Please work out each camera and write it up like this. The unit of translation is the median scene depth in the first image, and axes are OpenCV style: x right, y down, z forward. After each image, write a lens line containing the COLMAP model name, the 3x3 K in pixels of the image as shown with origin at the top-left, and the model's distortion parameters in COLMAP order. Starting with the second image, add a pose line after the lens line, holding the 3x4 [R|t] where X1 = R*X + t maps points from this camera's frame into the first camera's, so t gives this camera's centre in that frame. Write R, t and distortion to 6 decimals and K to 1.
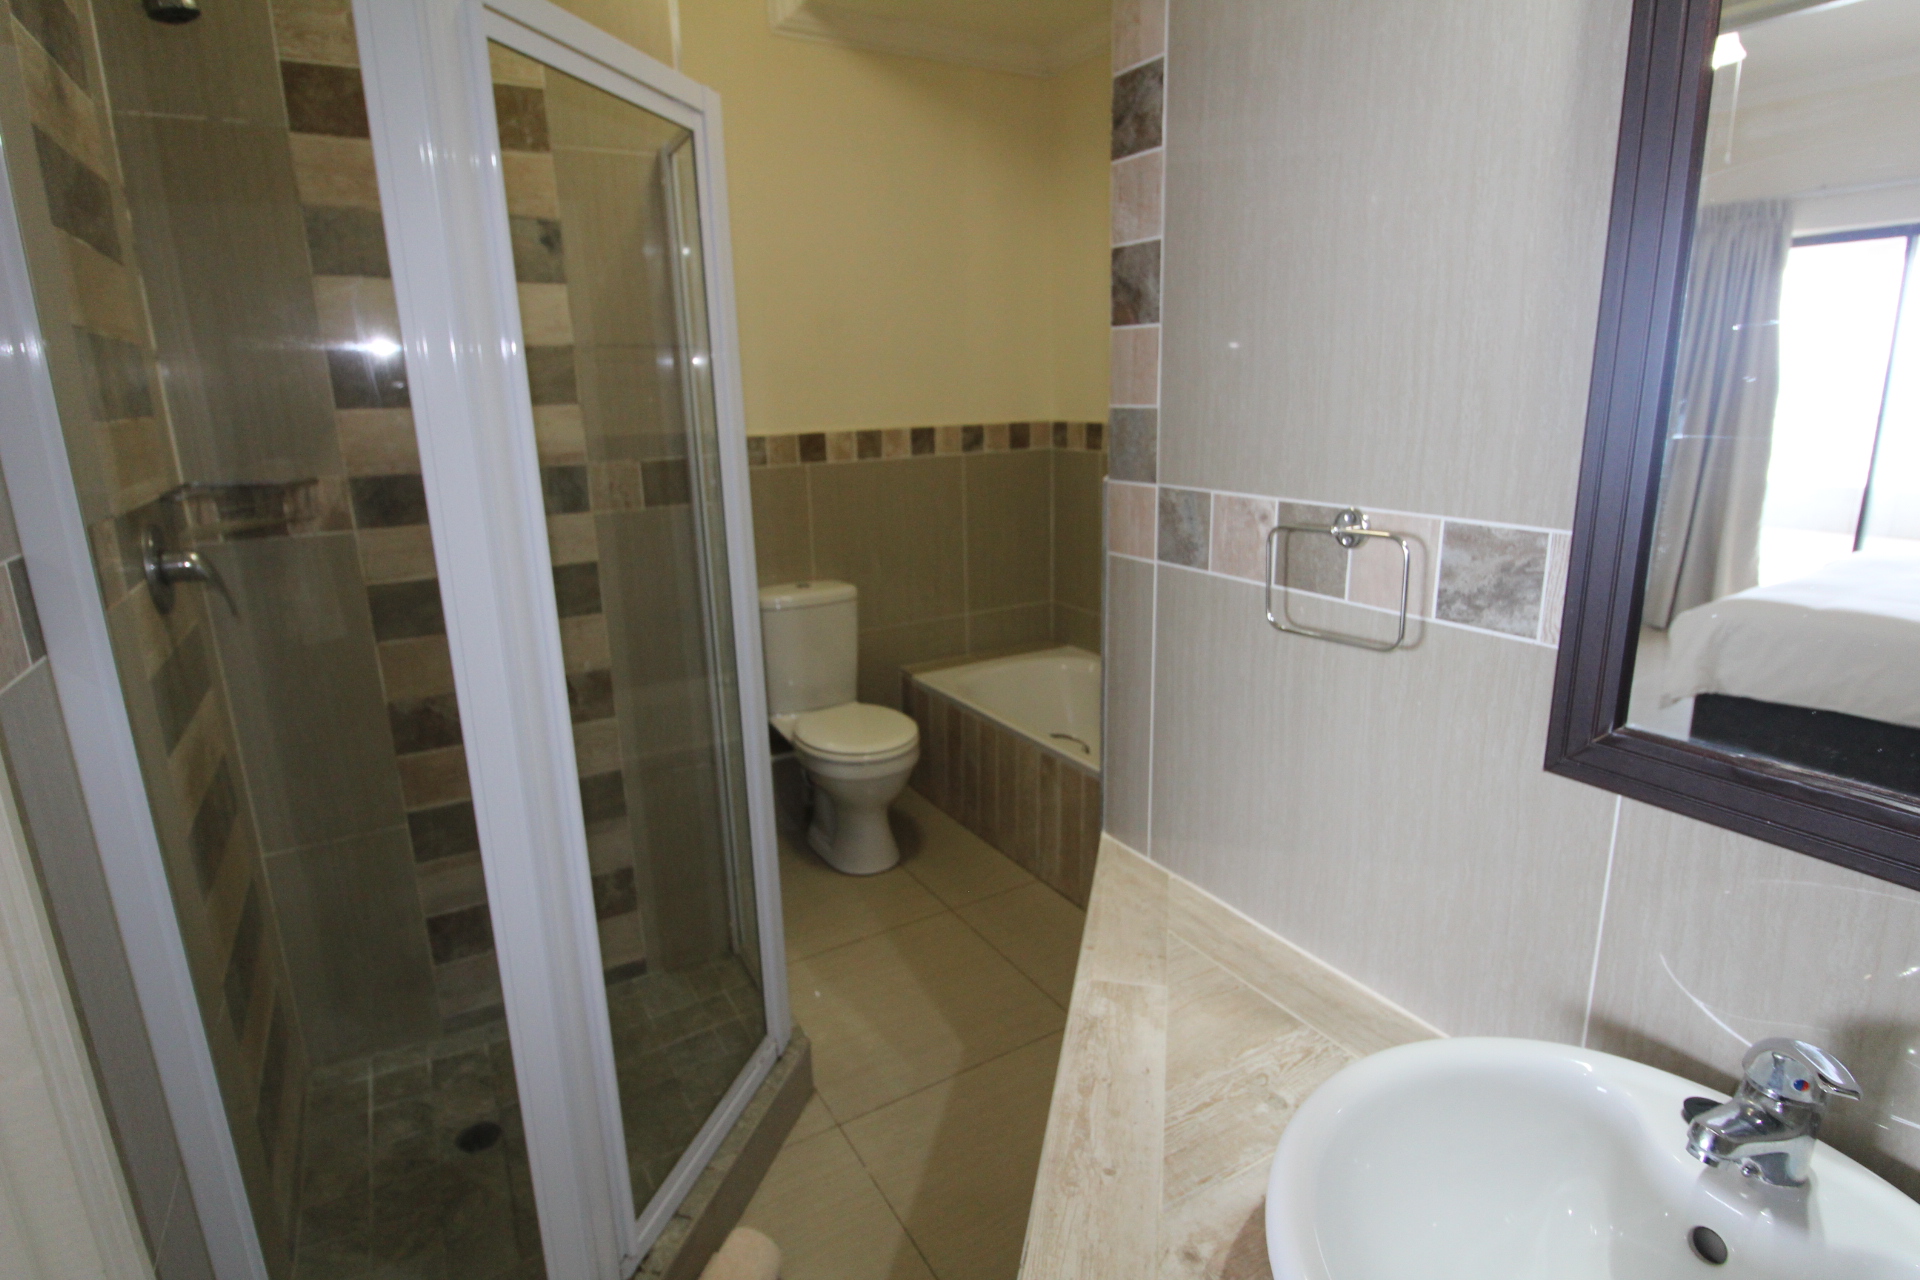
lens RADIAL K [[970.6, 0, 971.3], [0, 970.6, 619.7], [0, 0, 1]] dist [0.005162, -0.013823]
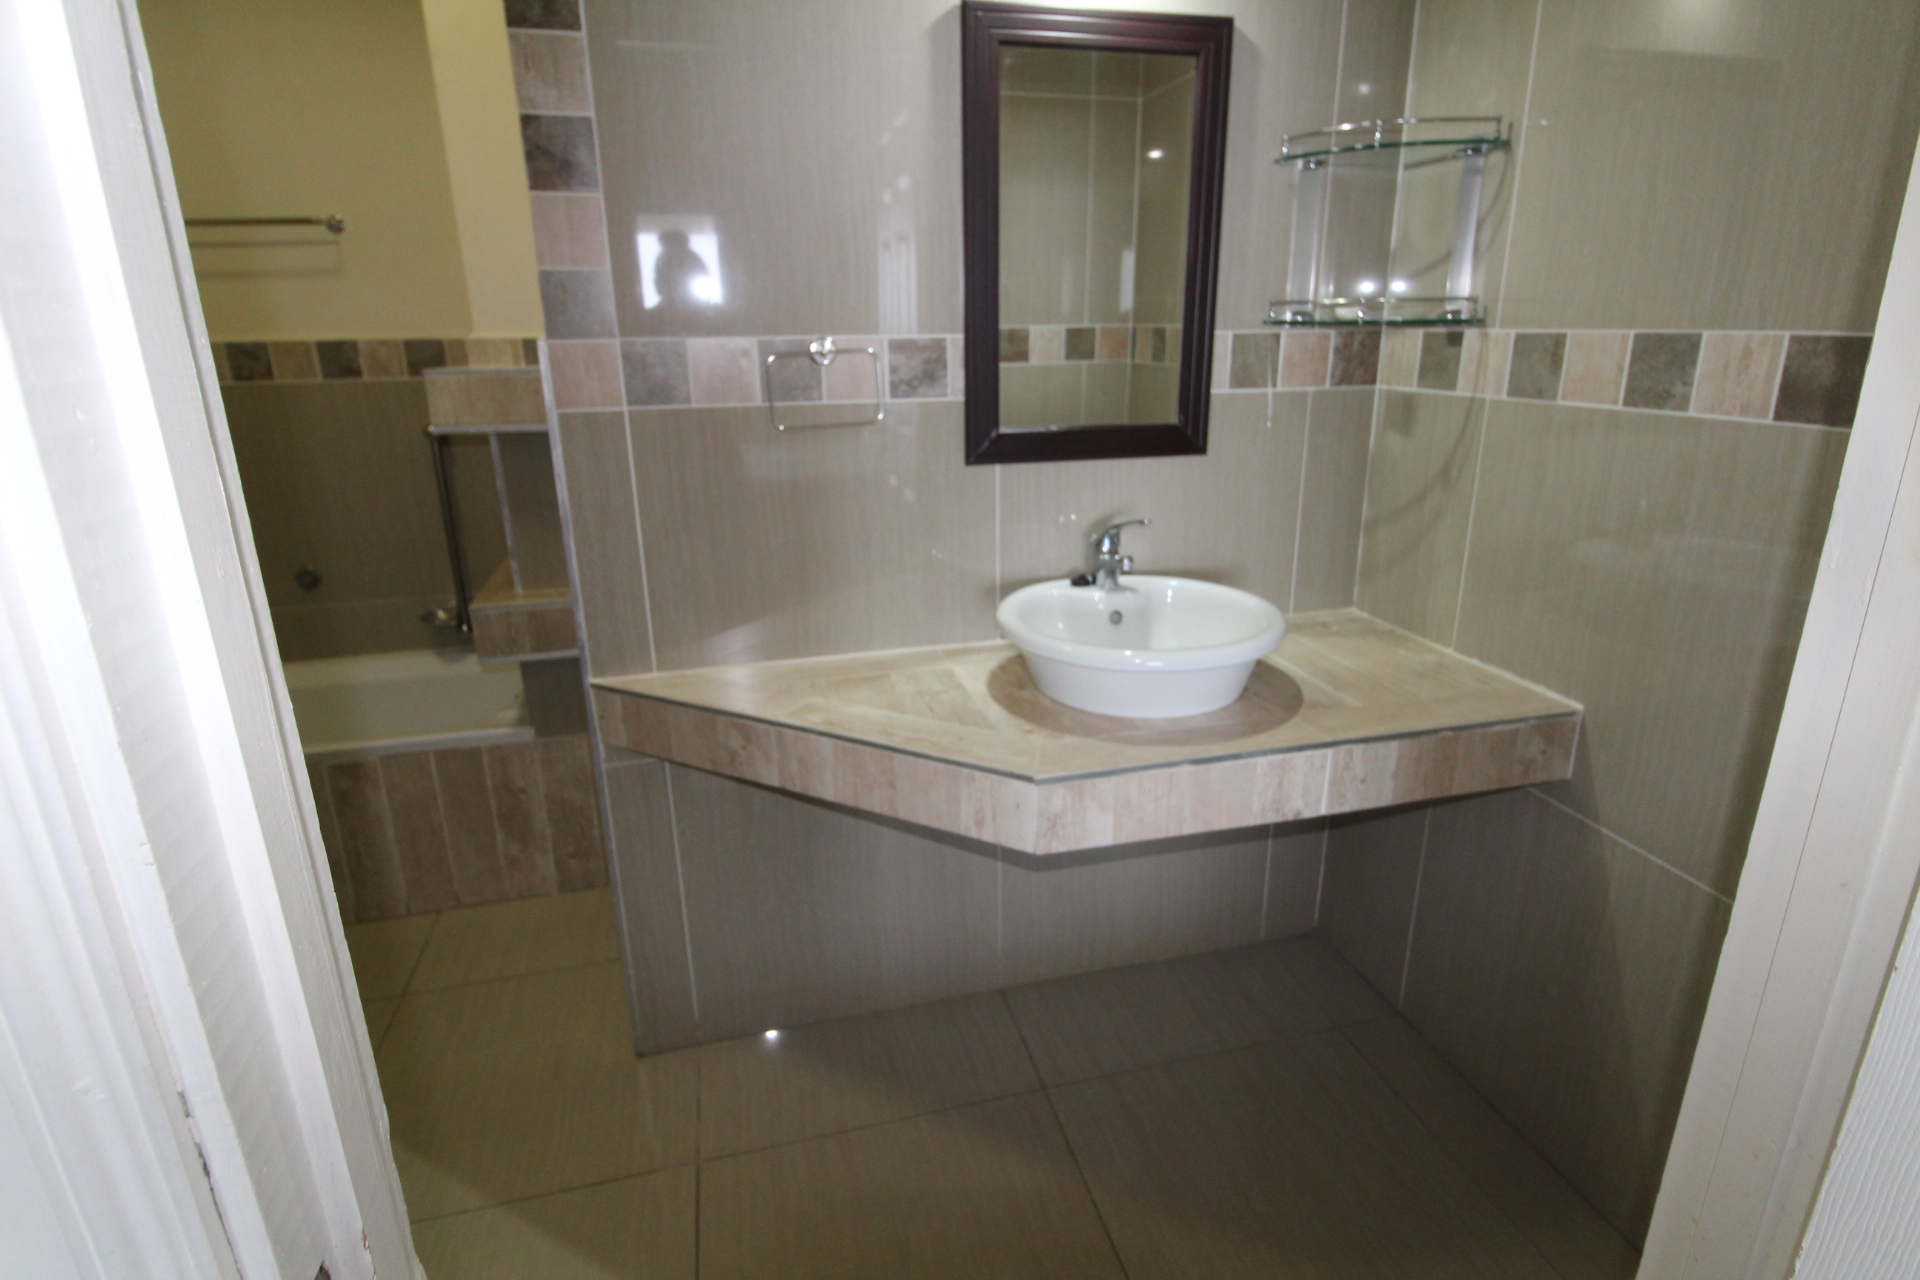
lens RADIAL K [[970.6, 0, 971.3], [0, 970.6, 619.7], [0, 0, 1]] dist [0.005162, -0.013823]
pose [[0.277700, -0.259076, 0.925074, -0.863096], [0.229027, 0.953038, 0.198155, 0.047133], [-0.932968, 0.156839, 0.323994, 0.295452]]
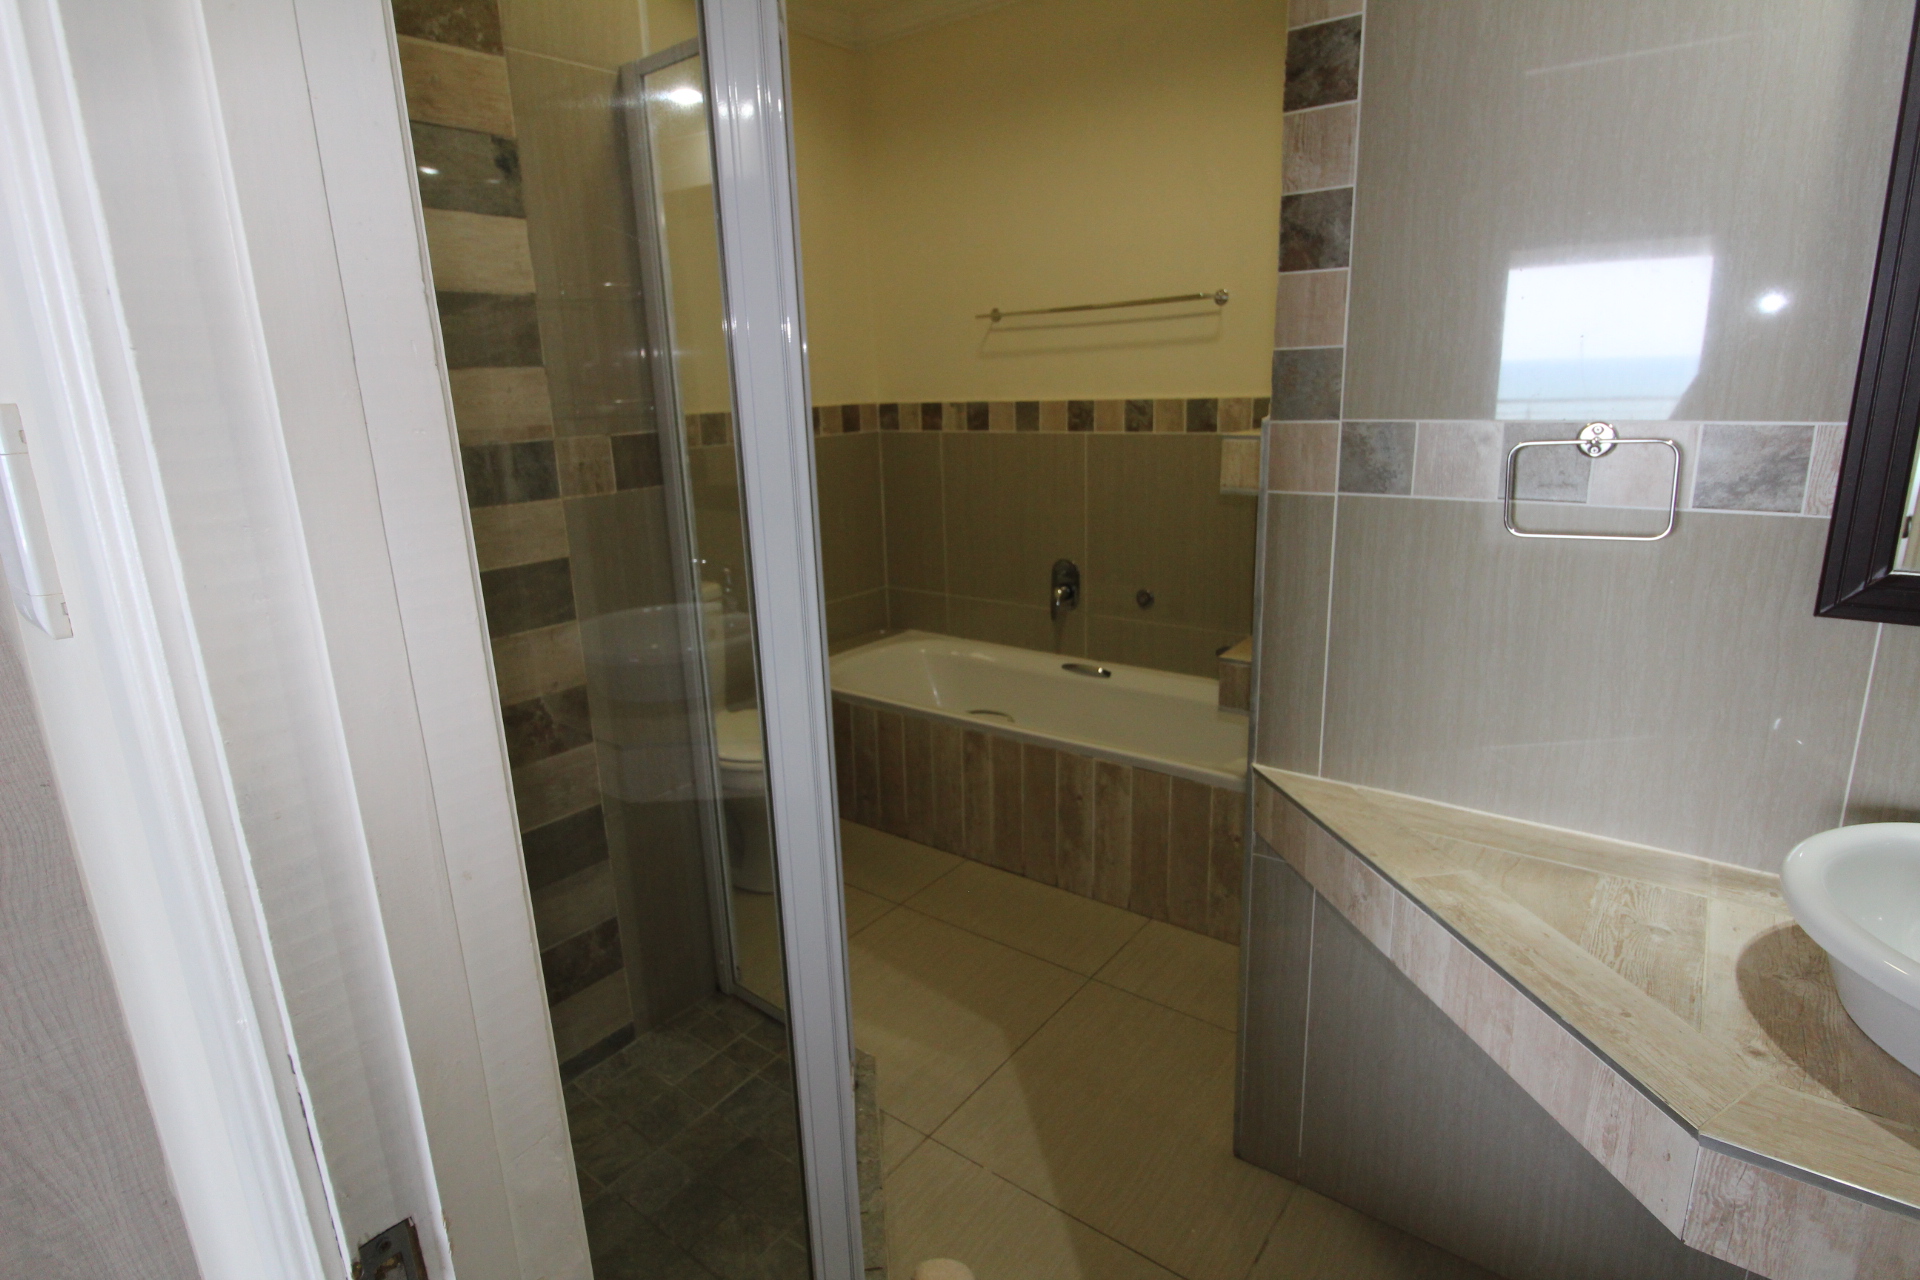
lens RADIAL K [[970.6, 0, 971.3], [0, 970.6, 619.7], [0, 0, 1]] dist [0.005162, -0.013823]
pose [[0.926597, -0.096113, 0.363567, -0.607897], [0.097560, 0.995125, 0.014428, 0.024621], [-0.363181, 0.022101, 0.931456, 0.162099]]
